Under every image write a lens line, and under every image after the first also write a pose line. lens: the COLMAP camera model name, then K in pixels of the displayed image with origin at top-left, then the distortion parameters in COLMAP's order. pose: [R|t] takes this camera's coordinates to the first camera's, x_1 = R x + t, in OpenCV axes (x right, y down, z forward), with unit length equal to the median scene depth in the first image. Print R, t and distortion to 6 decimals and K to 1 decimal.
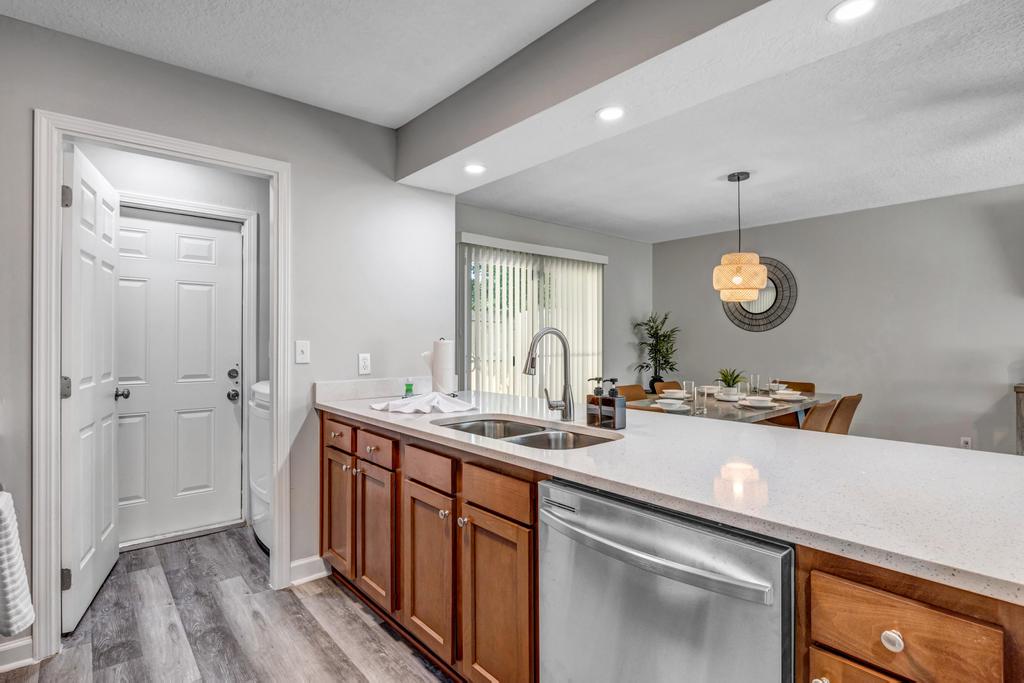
lens RADIAL K [[506.6, 0, 511.1], [0, 506.6, 336.1], [0, 0, 1]] dist [-0.004648, -0.001346]
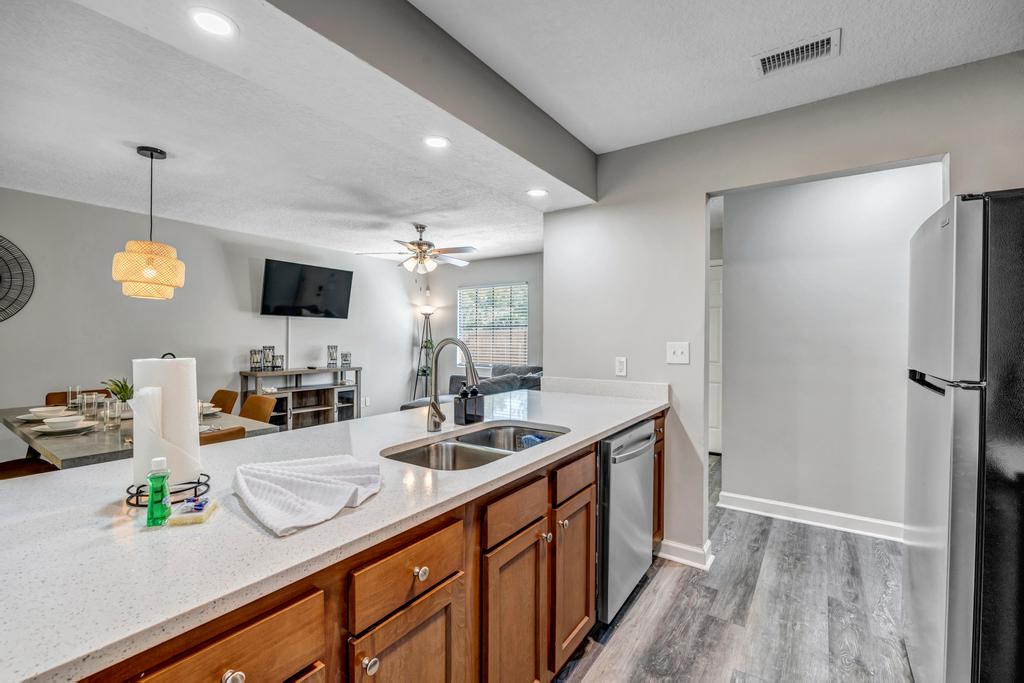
lens RADIAL K [[442.6, 0, 511.8], [0, 442.6, 340.1], [0, 0, 1]] dist [-0.010653, 0.000047]
pose [[-0.247018, -0.004147, 0.969002, -0.422475], [-0.016096, 0.999870, 0.000176, -0.008171], [-0.968877, -0.015554, -0.247053, 0.588862]]
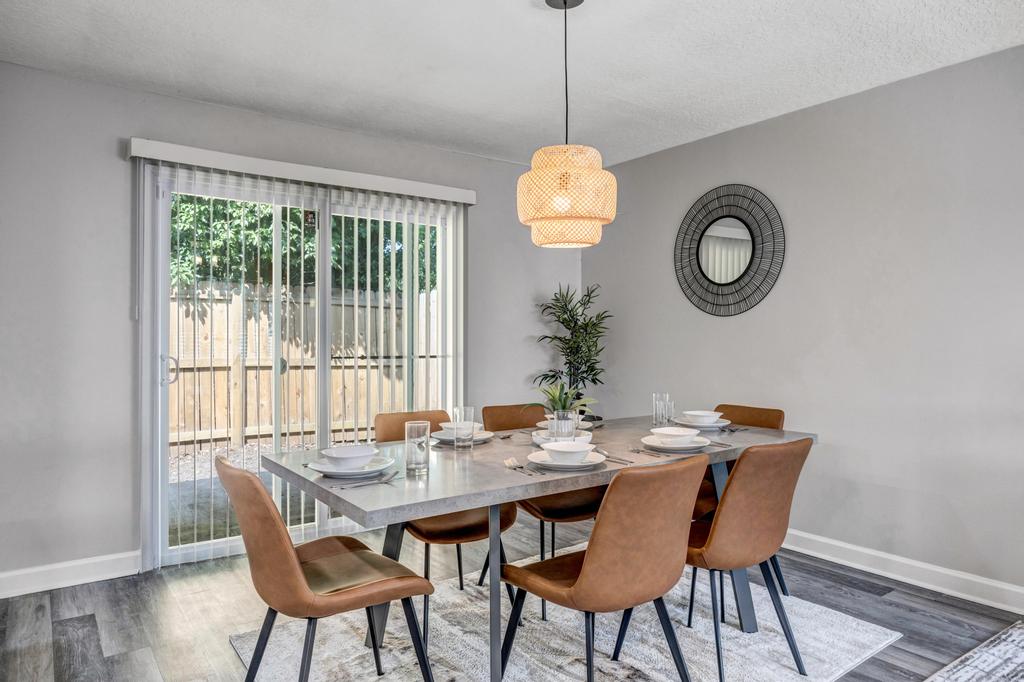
lens RADIAL K [[653.4, 0, 509.0], [0, 653.4, 338.5], [0, 0, 1]] dist [-0.019313, 0.000470]
pose [[0.995755, 0.002990, -0.091994, 0.455058], [-0.002515, 0.999983, 0.005286, 0.018888], [0.092008, -0.005032, 0.995746, 0.360750]]
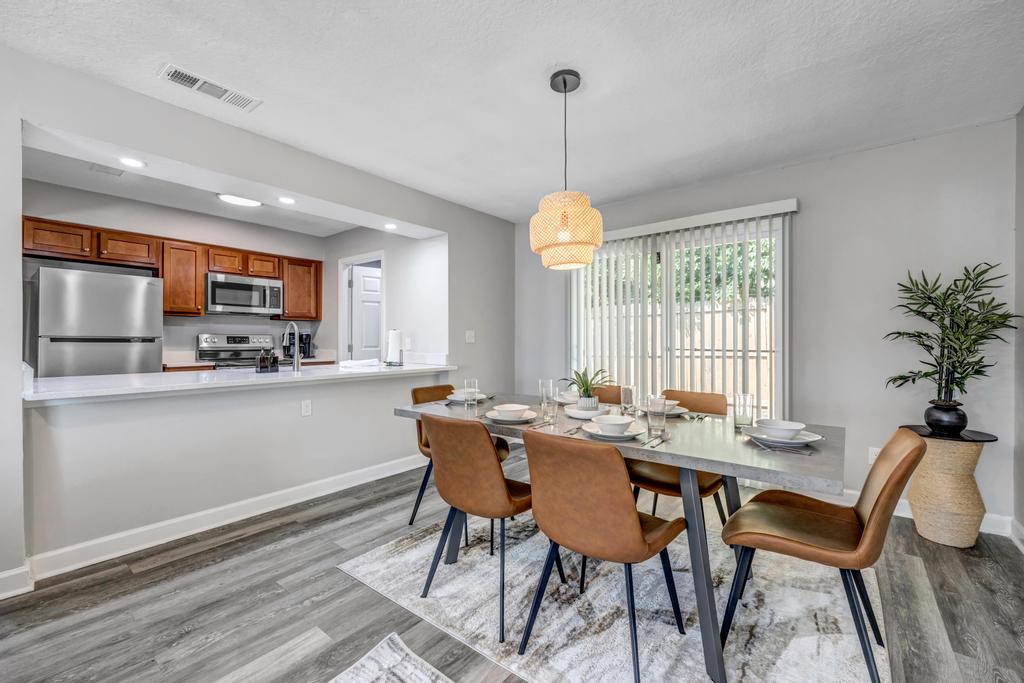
lens RADIAL K [[418.5, 0, 504.0], [0, 418.5, 340.9], [0, 0, 1]] dist [-0.000902, -0.000409]
pose [[0.170426, 0.010197, -0.985318, 0.984633], [0.006025, 0.999917, 0.011391, 0.023152], [0.985352, -0.007878, 0.170351, 0.825308]]
